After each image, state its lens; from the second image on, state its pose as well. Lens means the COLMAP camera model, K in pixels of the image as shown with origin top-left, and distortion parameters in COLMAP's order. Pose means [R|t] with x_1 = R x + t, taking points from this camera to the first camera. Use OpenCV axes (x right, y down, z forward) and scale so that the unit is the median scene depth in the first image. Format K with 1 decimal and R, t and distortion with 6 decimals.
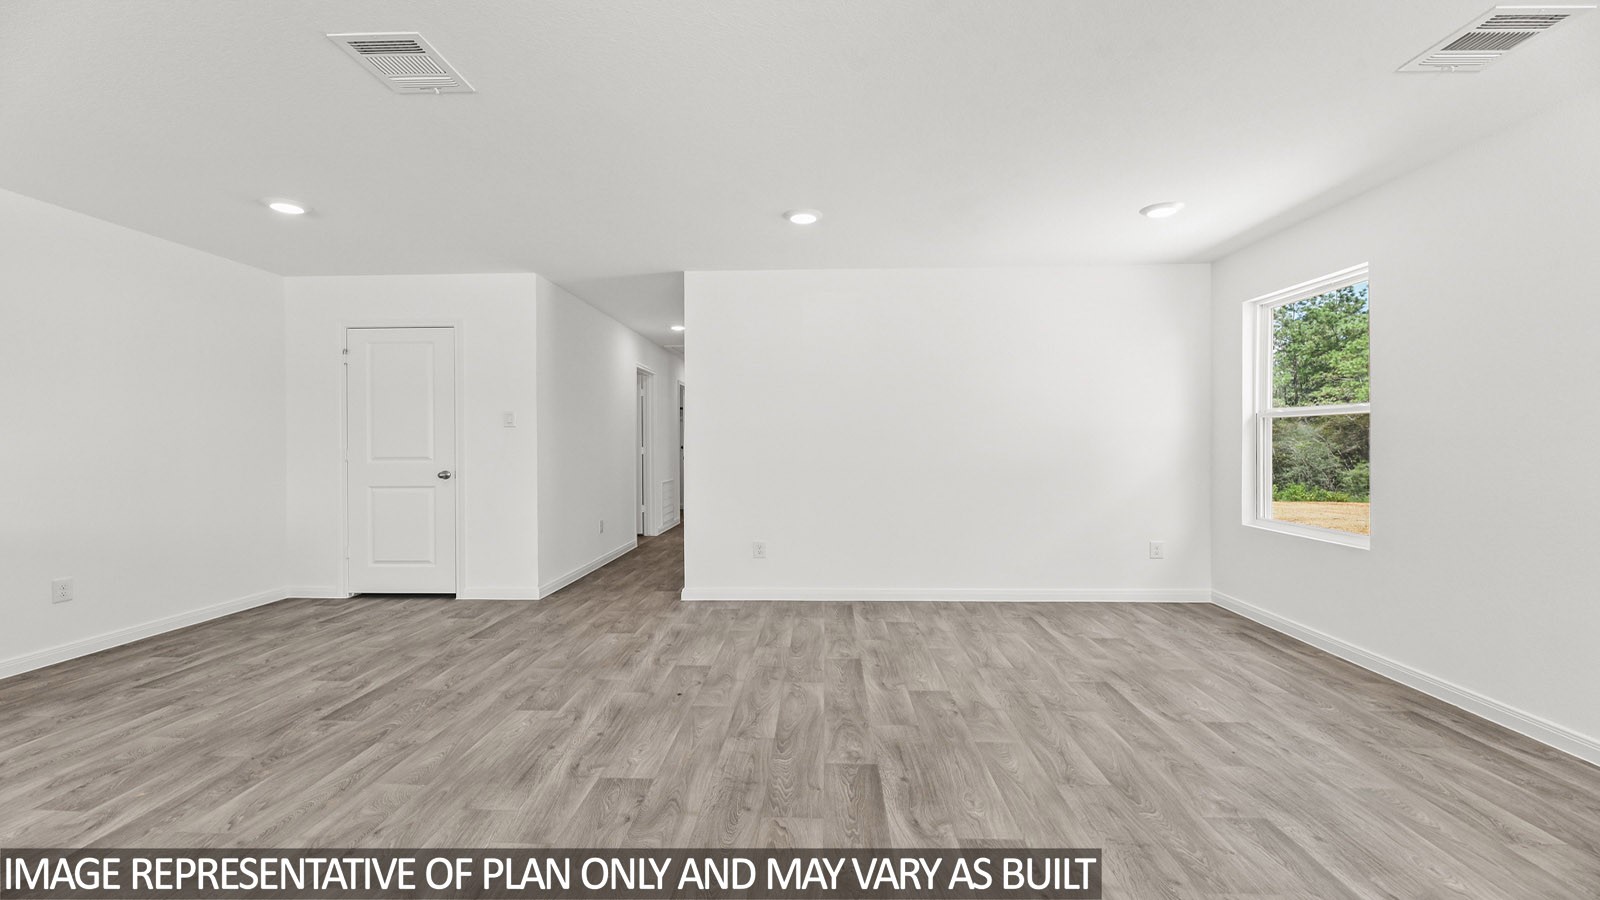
lens RADIAL K [[665.7, 0, 799.9], [0, 665.7, 442.9], [0, 0, 1]] dist [-0.004054, -0.000386]
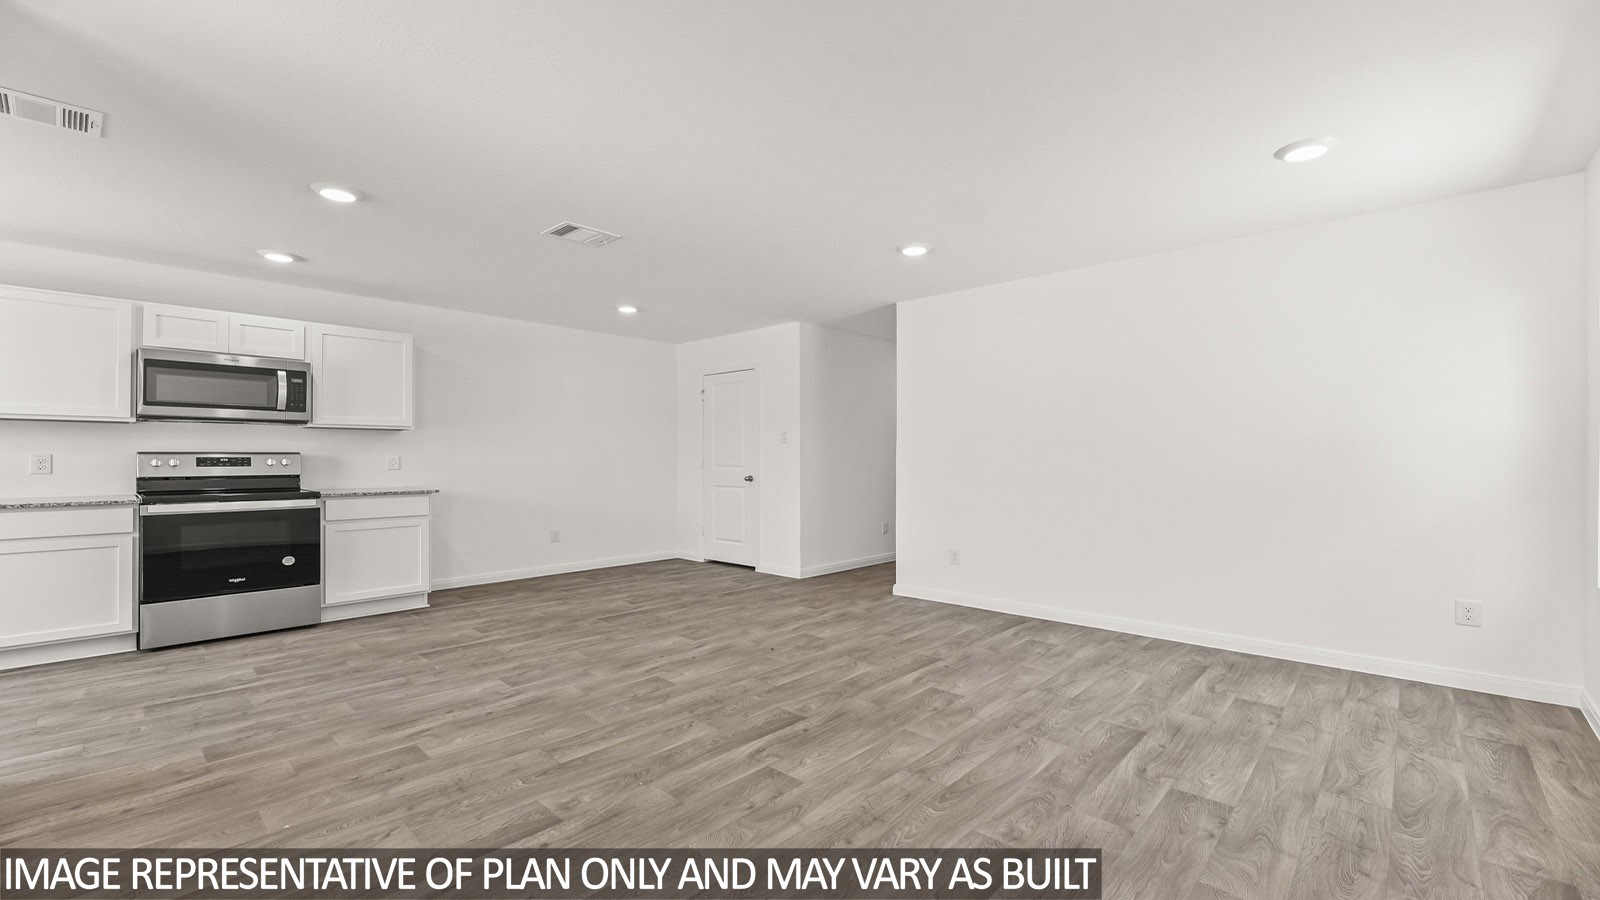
lens RADIAL K [[665.7, 0, 784.9], [0, 665.7, 455.7], [0, 0, 1]] dist [-0.004054, -0.000386]
pose [[0.753311, 0.002417, -0.657660, 0.567378], [-0.005472, 0.999982, -0.002593, 0.006264], [0.657641, 0.005552, 0.753311, 0.037538]]
